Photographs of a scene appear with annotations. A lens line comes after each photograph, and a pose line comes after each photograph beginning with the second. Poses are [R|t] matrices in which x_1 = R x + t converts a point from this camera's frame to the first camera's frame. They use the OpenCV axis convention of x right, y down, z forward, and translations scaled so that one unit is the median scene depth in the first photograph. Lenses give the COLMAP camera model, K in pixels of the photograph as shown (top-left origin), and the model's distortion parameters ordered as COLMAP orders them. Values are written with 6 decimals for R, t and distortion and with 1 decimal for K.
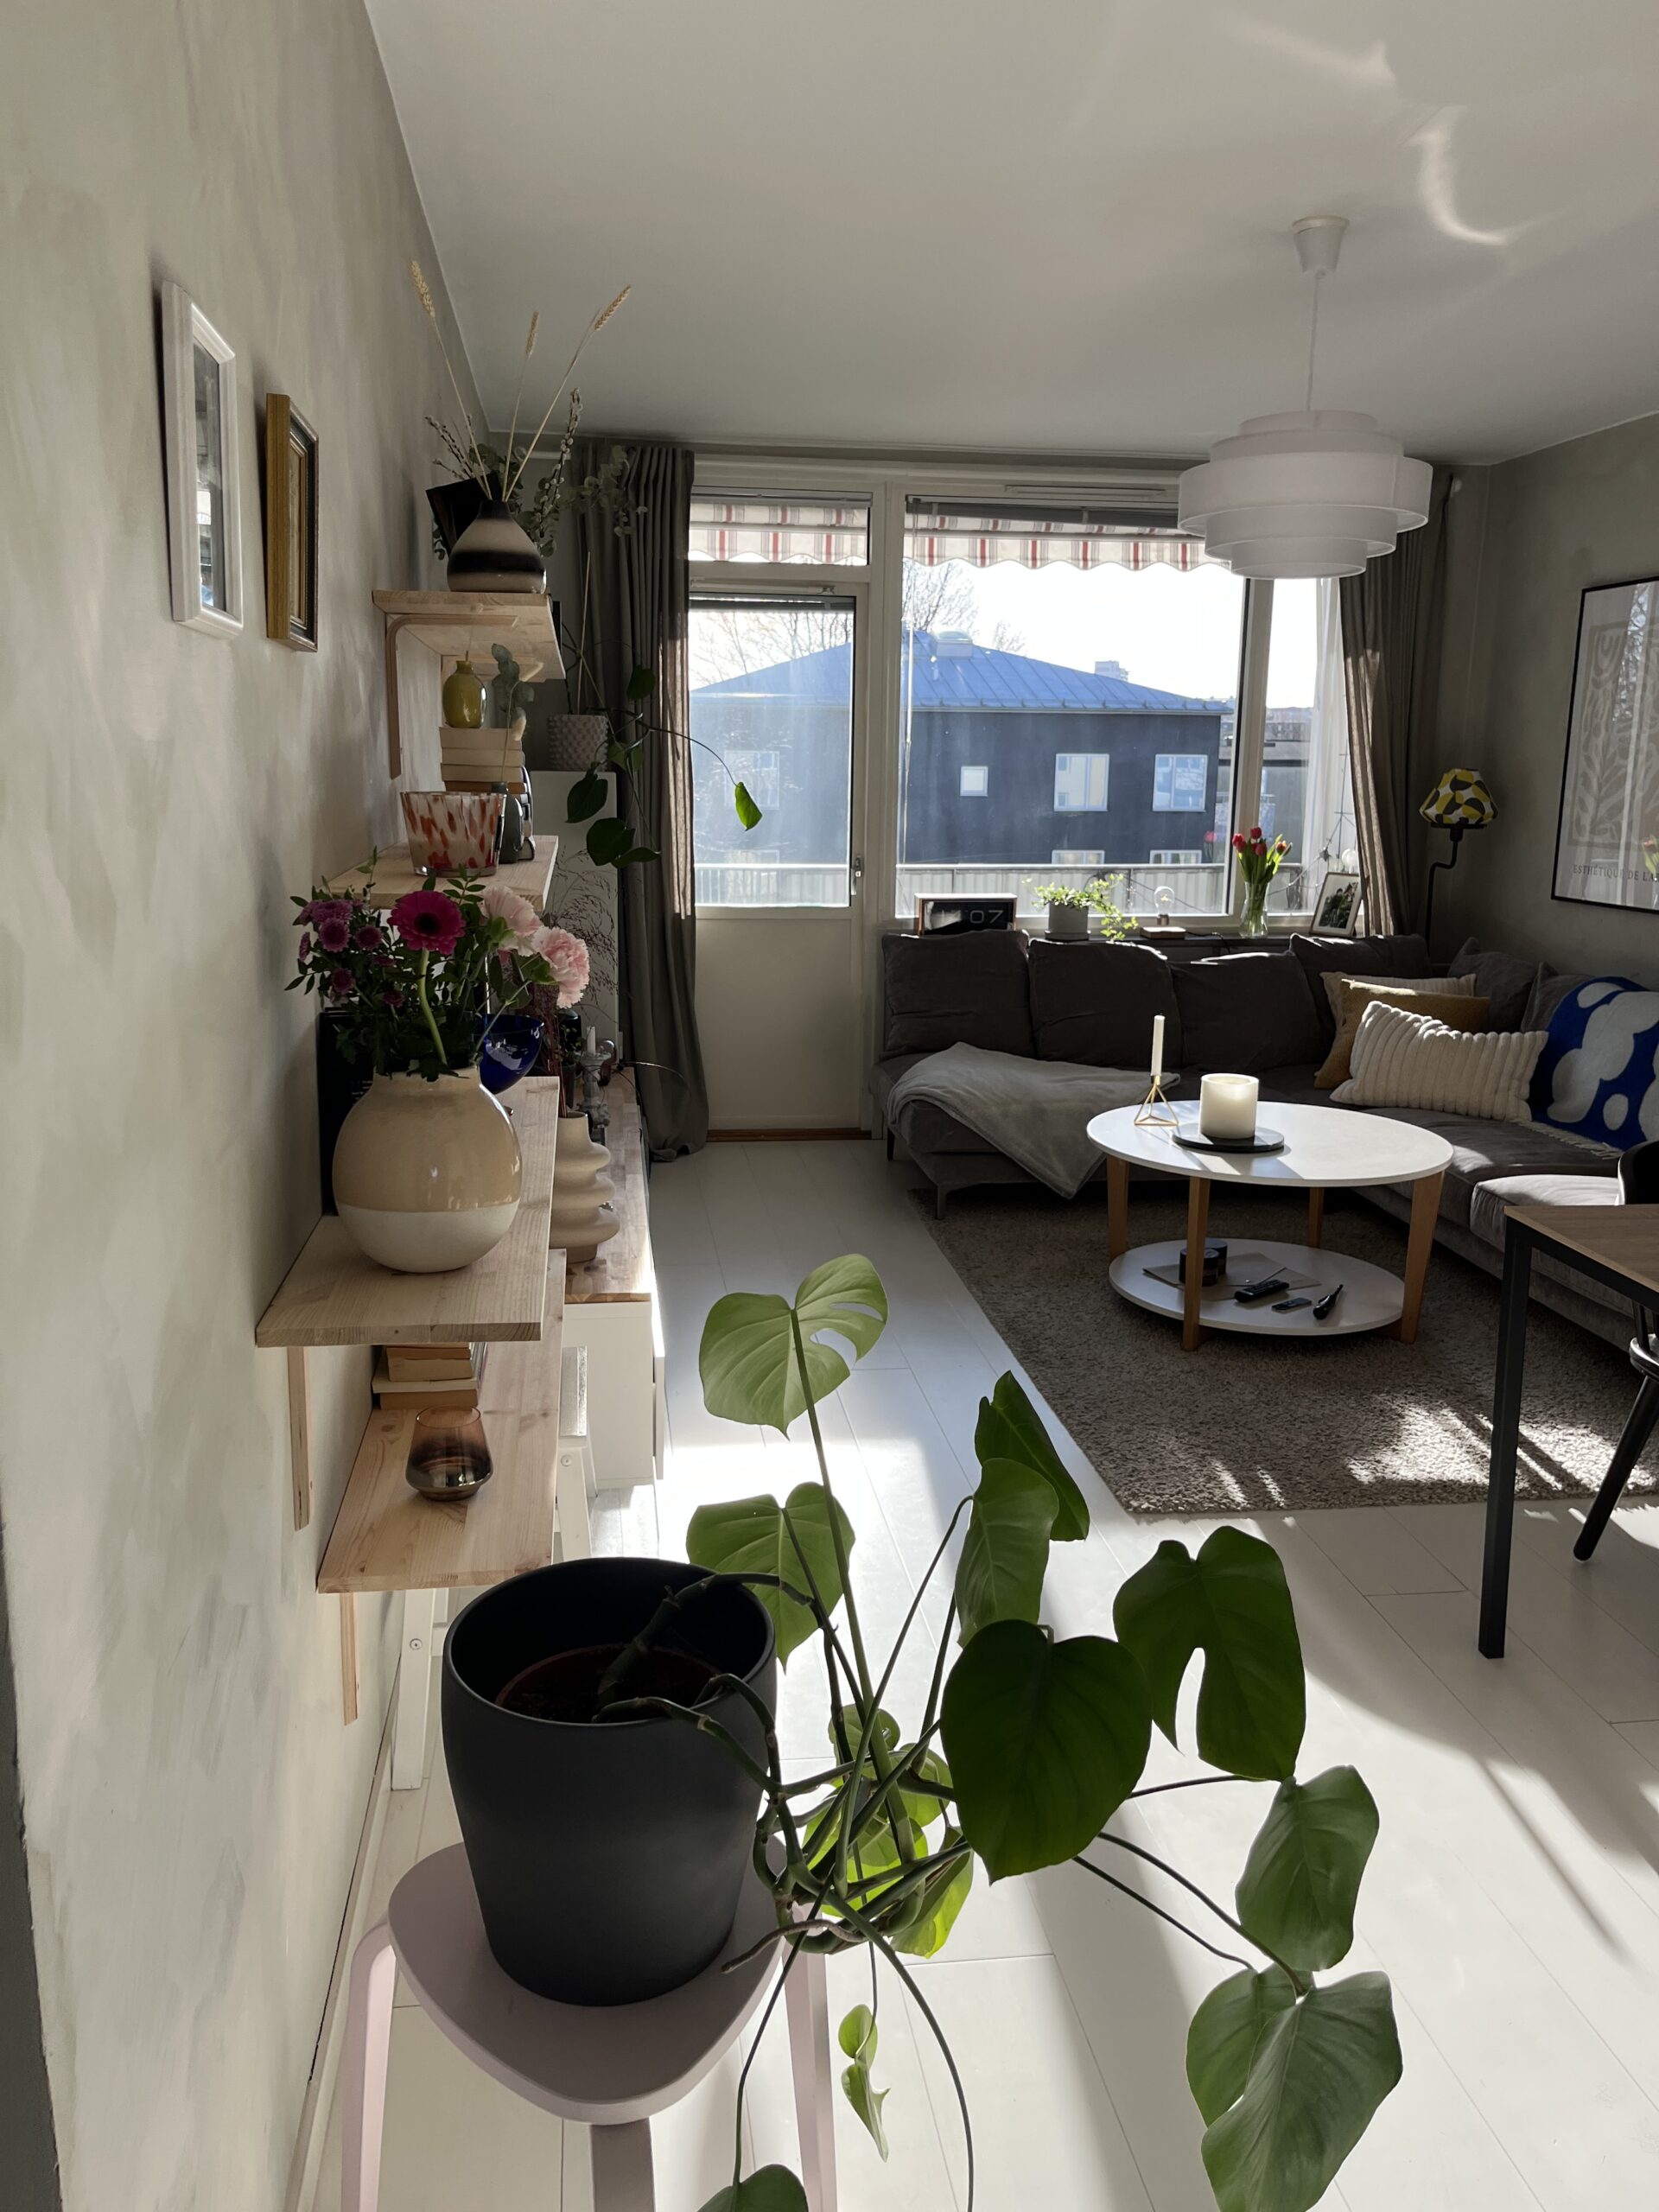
lens RADIAL K [[1665.7, 0, 829.5], [0, 1665.7, 1114.5], [0, 0, 1]] dist [0.055188, -0.065985]
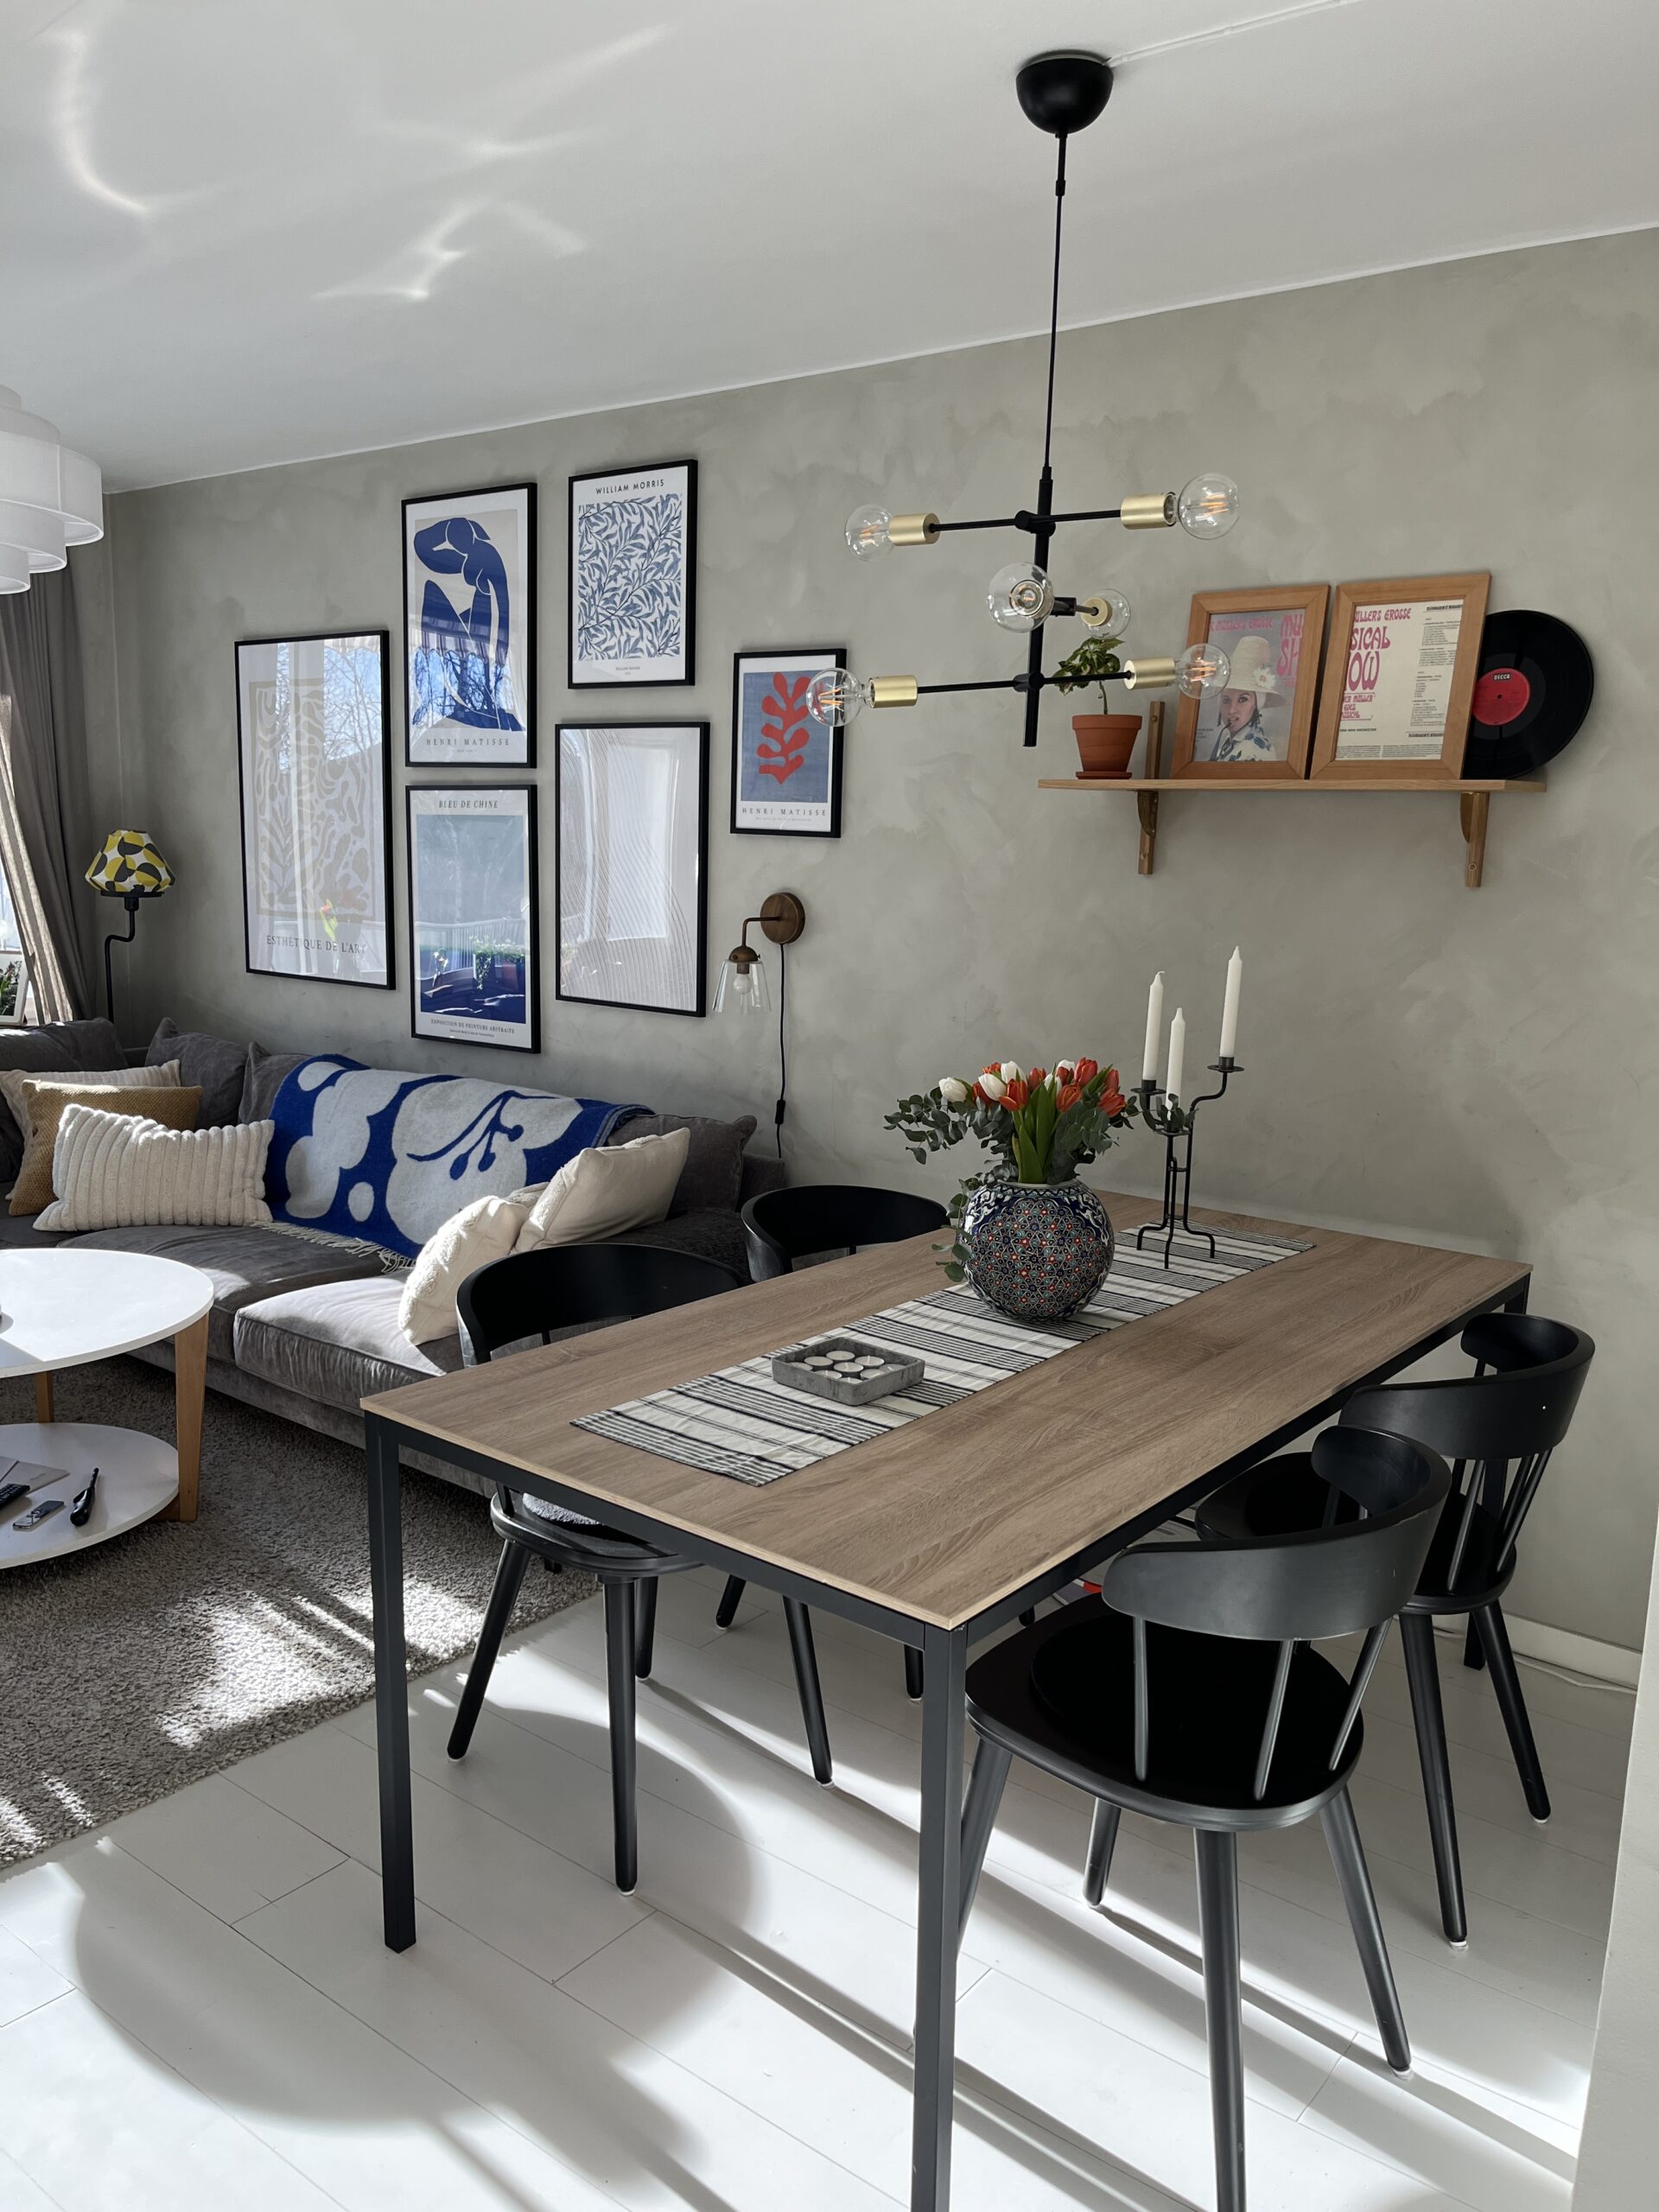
lens RADIAL K [[1665.7, 0, 837.6], [0, 1665.7, 1115.6], [0, 0, 1]] dist [0.055188, -0.065985]
pose [[0.711035, -0.104199, 0.695394, 0.011337], [0.123424, 0.992100, 0.022459, -0.035252], [-0.692240, 0.069859, 0.718278, 0.131975]]
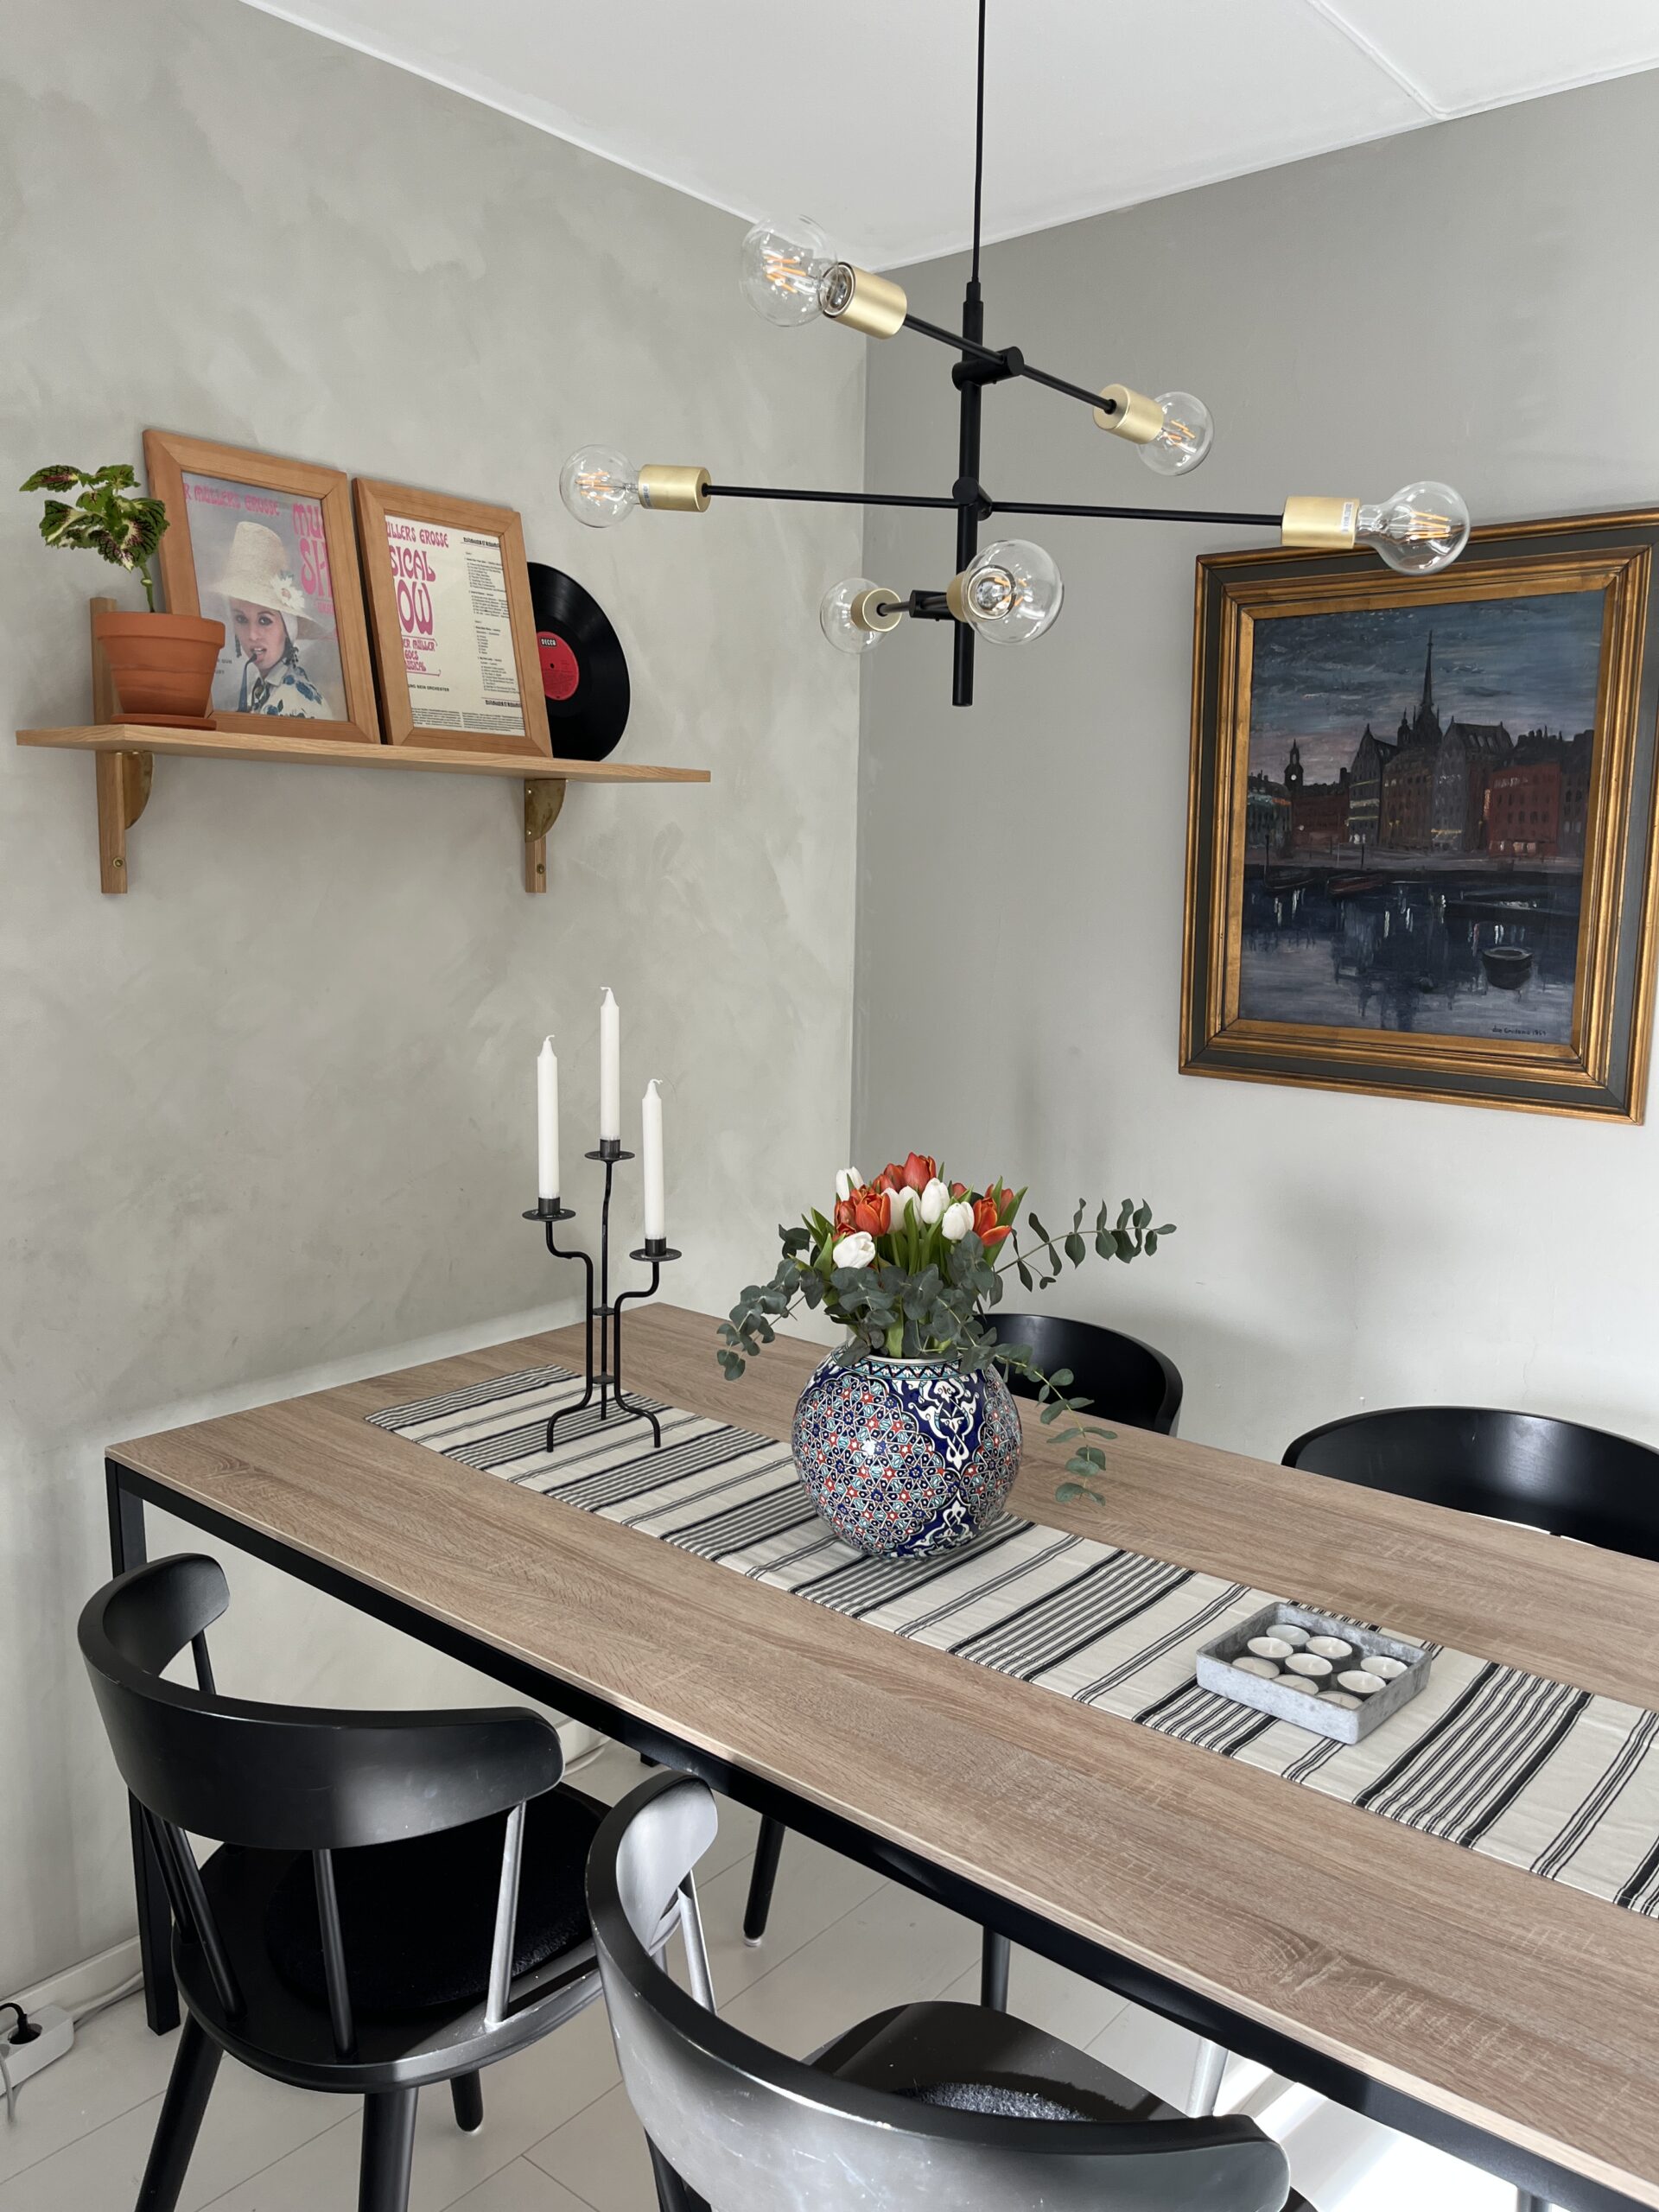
lens RADIAL K [[1665.7, 0, 868.4], [0, 1665.7, 1072.7], [0, 0, 1]] dist [0.055188, -0.065985]
pose [[-0.672150, -0.098365, 0.733852, 0.251235], [0.145354, 0.954319, 0.261049, -0.197223], [-0.726007, 0.282132, -0.627148, 0.948752]]
